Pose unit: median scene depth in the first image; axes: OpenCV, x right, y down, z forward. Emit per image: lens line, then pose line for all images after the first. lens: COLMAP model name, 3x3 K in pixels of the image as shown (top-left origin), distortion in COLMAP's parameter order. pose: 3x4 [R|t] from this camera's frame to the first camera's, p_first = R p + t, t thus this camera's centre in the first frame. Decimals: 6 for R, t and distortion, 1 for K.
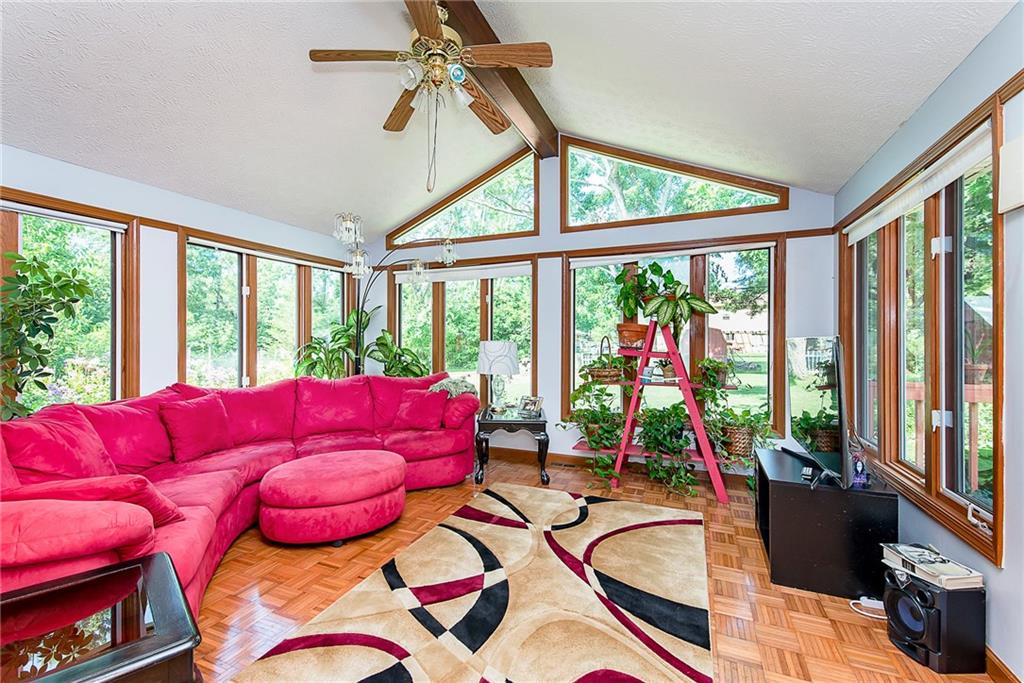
lens RADIAL K [[434.3, 0, 509.6], [0, 434.3, 345.3], [0, 0, 1]] dist [0.026476, -0.010008]
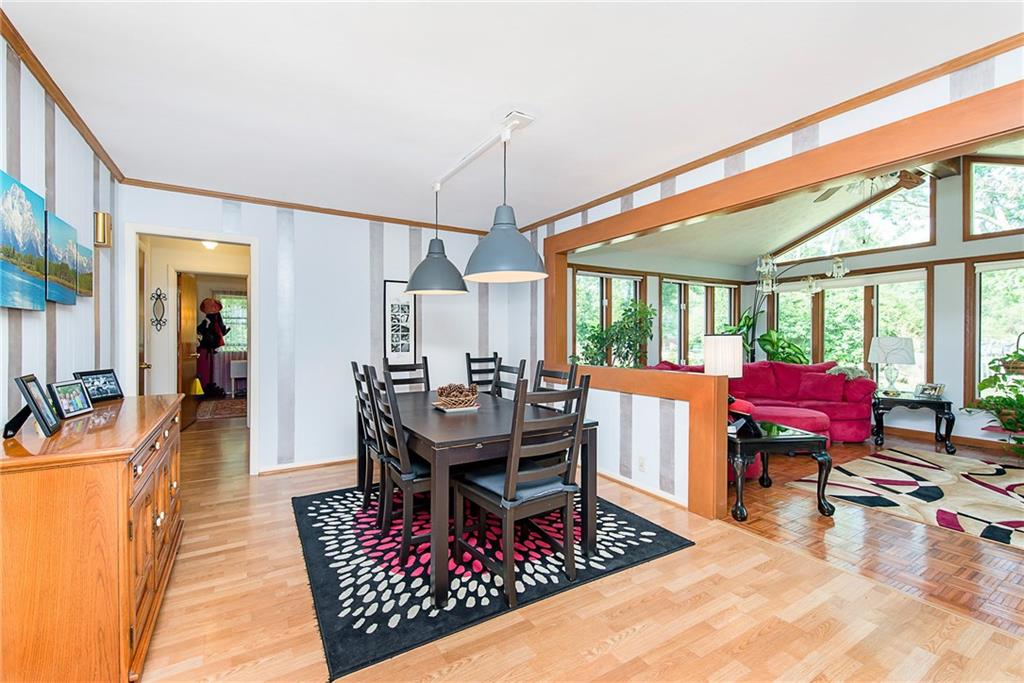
lens RADIAL K [[434.3, 0, 507.1], [0, 434.3, 340.0], [0, 0, 1]] dist [0.026476, -0.010008]
pose [[0.809610, 0.000156, -0.586968, -0.172157], [-0.003523, 0.999983, -0.004594, 0.008182], [0.586957, 0.005787, 0.809597, -0.640135]]
